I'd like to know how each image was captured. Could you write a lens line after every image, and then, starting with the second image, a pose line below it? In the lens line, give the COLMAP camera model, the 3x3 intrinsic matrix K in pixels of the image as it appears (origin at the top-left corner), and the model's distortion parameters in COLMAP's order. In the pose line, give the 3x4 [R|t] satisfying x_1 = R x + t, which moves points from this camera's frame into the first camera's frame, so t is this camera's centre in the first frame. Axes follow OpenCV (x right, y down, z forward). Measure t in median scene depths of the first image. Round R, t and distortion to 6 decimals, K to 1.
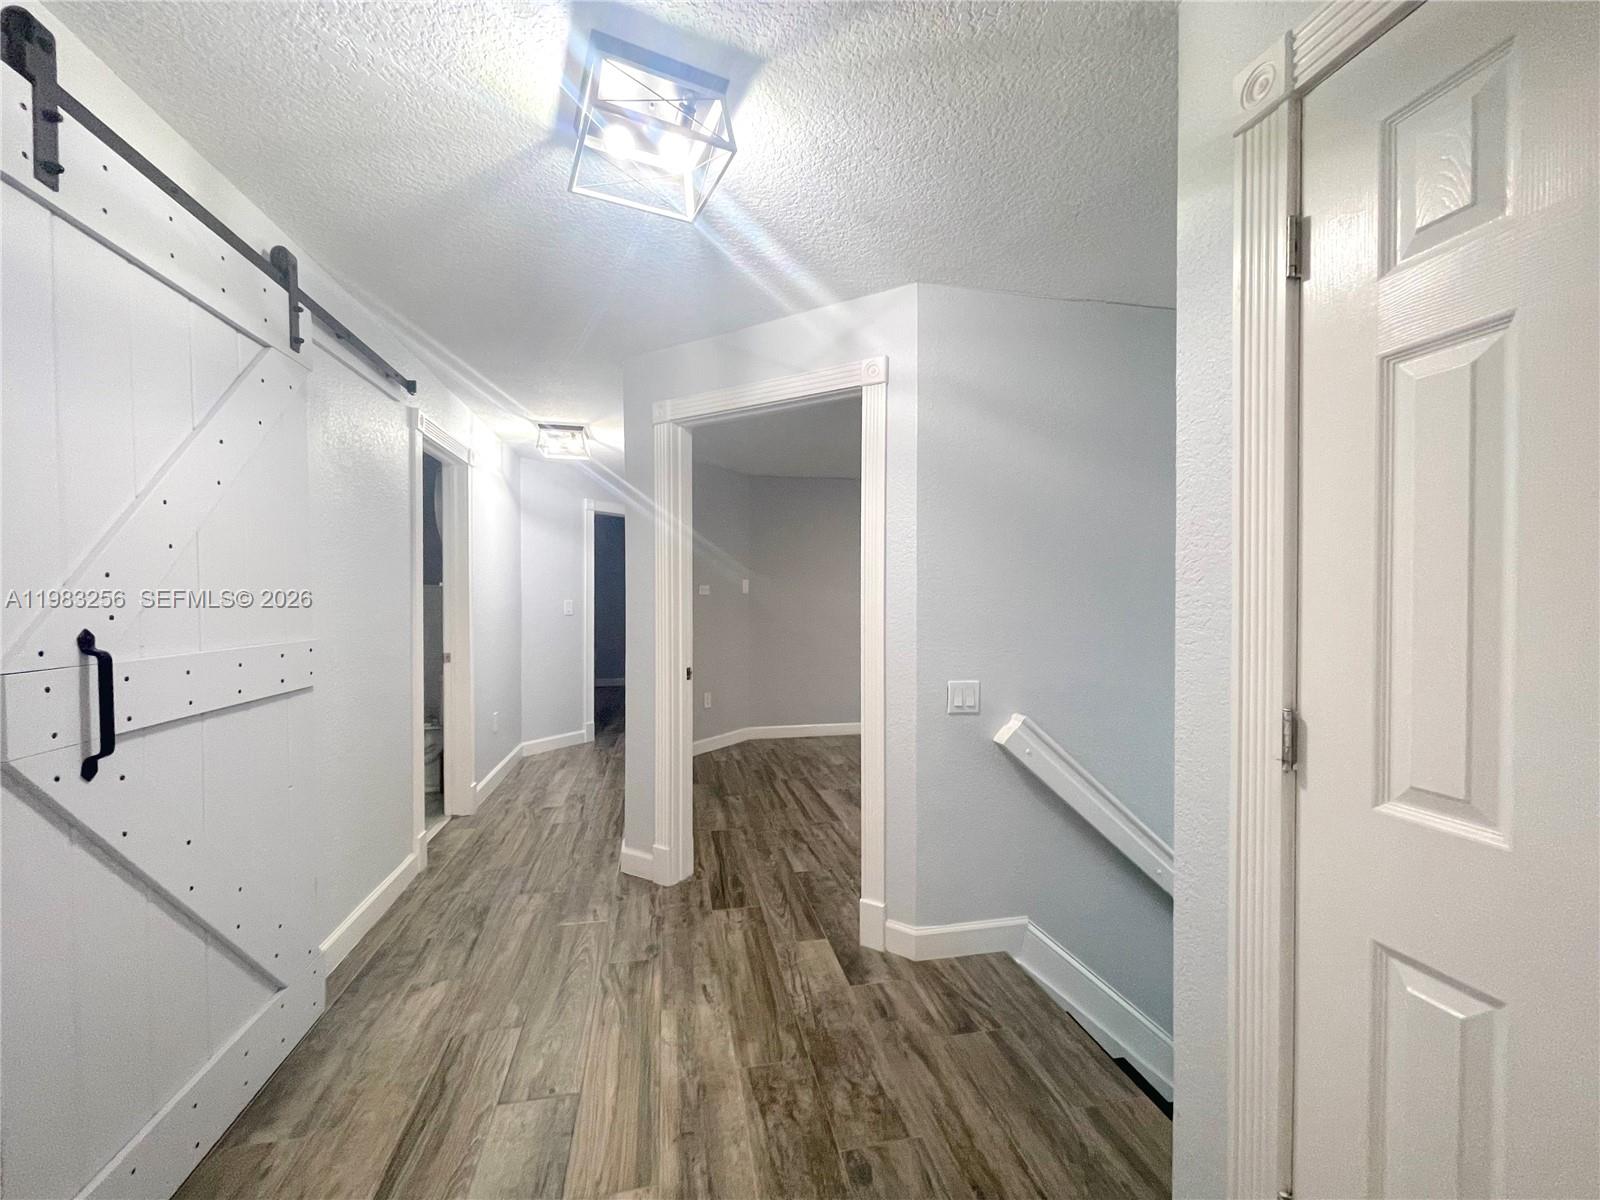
lens RADIAL K [[644.9, 0, 793.7], [0, 644.9, 600.8], [0, 0, 1]] dist [-0.000370, 0.000127]
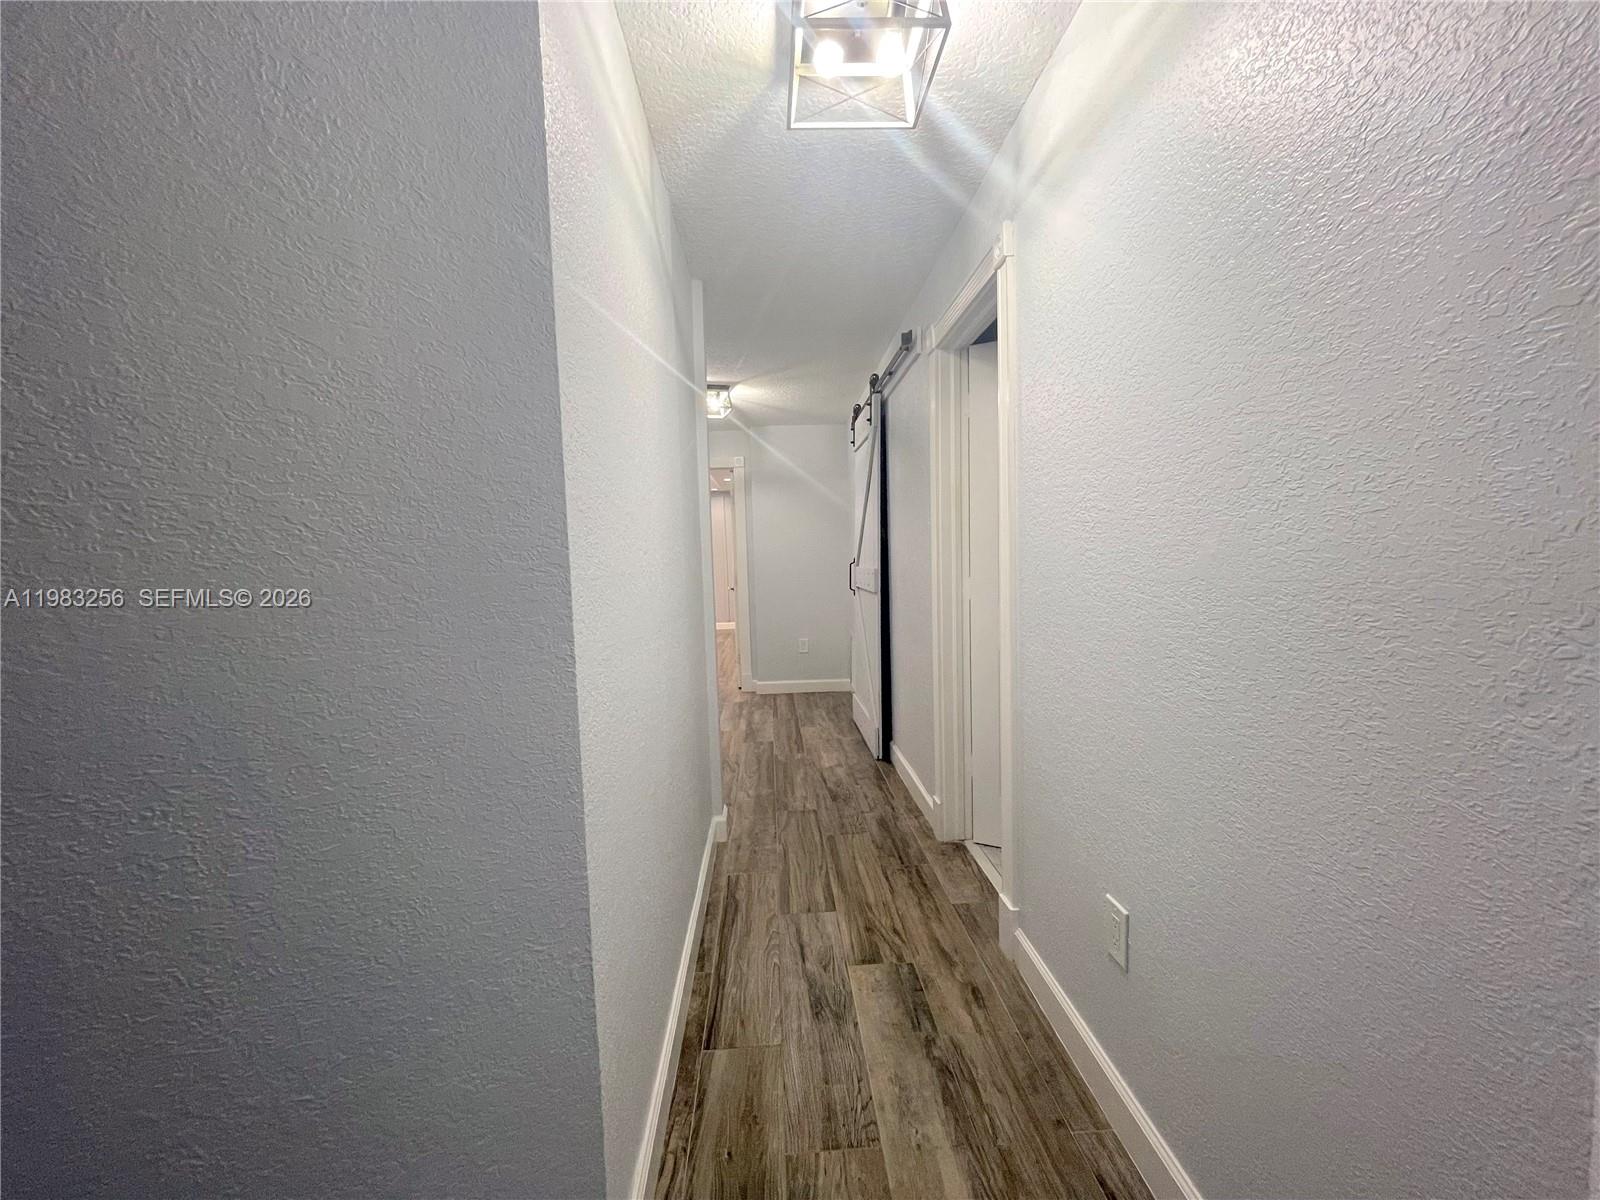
lens RADIAL K [[644.9, 0, 793.7], [0, 644.9, 600.8], [0, 0, 1]] dist [-0.000370, 0.000127]
pose [[-0.986816, 0.020285, 0.160572, -0.572580], [0.032160, 0.996907, 0.071705, 0.006181], [-0.158621, 0.075924, -0.984416, 2.079973]]
